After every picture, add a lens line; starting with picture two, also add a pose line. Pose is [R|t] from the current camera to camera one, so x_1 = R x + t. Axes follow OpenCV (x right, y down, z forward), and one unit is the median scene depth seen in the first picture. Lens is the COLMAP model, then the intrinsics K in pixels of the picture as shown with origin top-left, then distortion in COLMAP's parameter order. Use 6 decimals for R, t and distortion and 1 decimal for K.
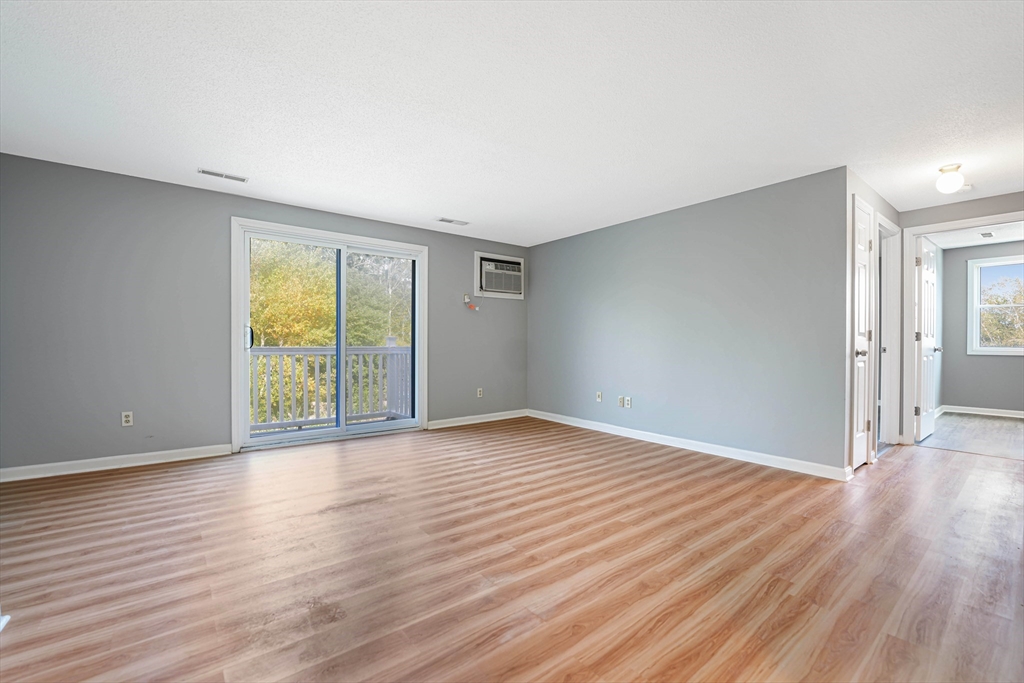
lens RADIAL K [[436.5, 0, 514.8], [0, 436.5, 342.2], [0, 0, 1]] dist [-0.032478, 0.005505]
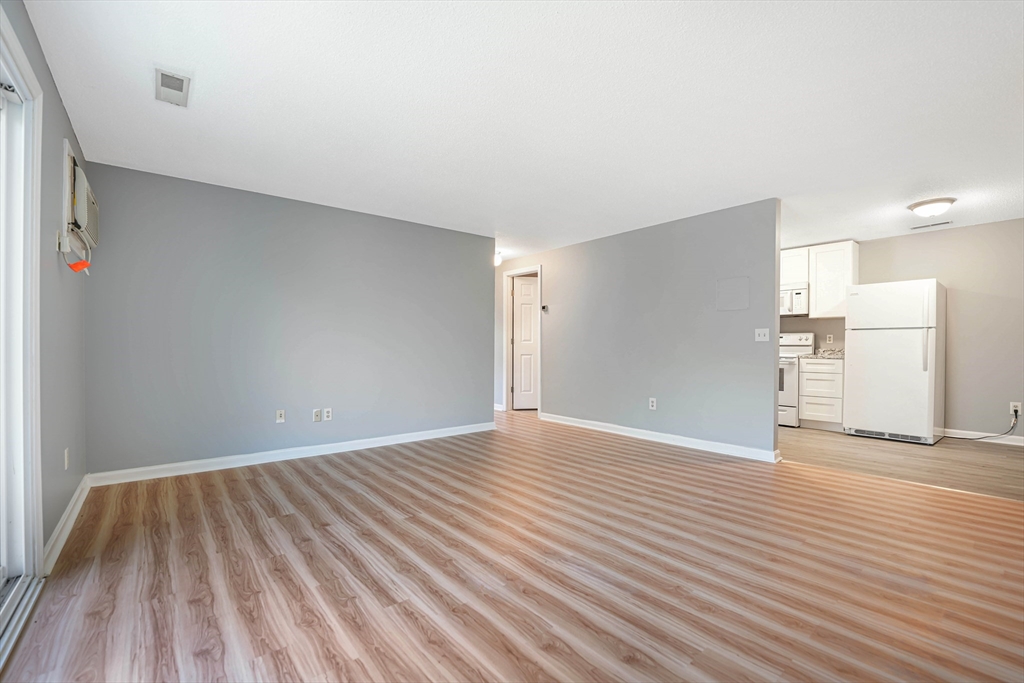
lens RADIAL K [[436.6, 0, 509.4], [0, 436.6, 348.5], [0, 0, 1]] dist [-0.021530, 0.000387]
pose [[-0.012984, -0.009373, 0.999872, -0.755351], [-0.001925, 0.999954, 0.009349, -0.003216], [-0.999914, -0.001803, -0.013001, 0.795743]]
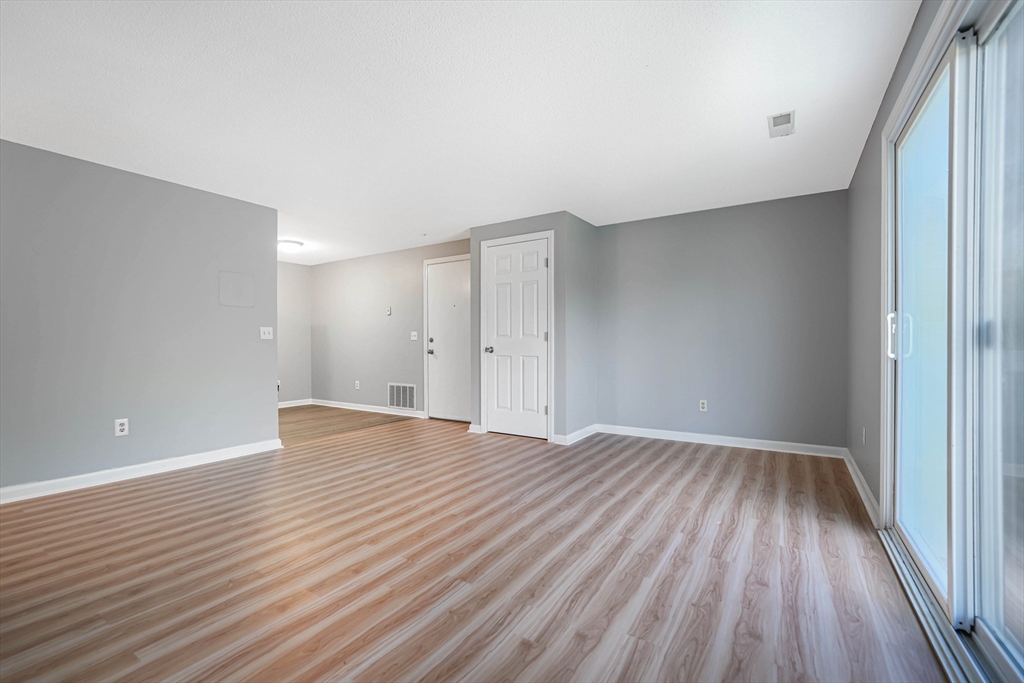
lens RADIAL K [[436.6, 0, 509.4], [0, 436.6, 348.5], [0, 0, 1]] dist [-0.021530, 0.000387]
pose [[-0.948441, 0.000512, -0.316955, 0.018584], [-0.000947, 0.999990, 0.004448, 0.006039], [0.316954, 0.004519, -0.948430, 1.407477]]
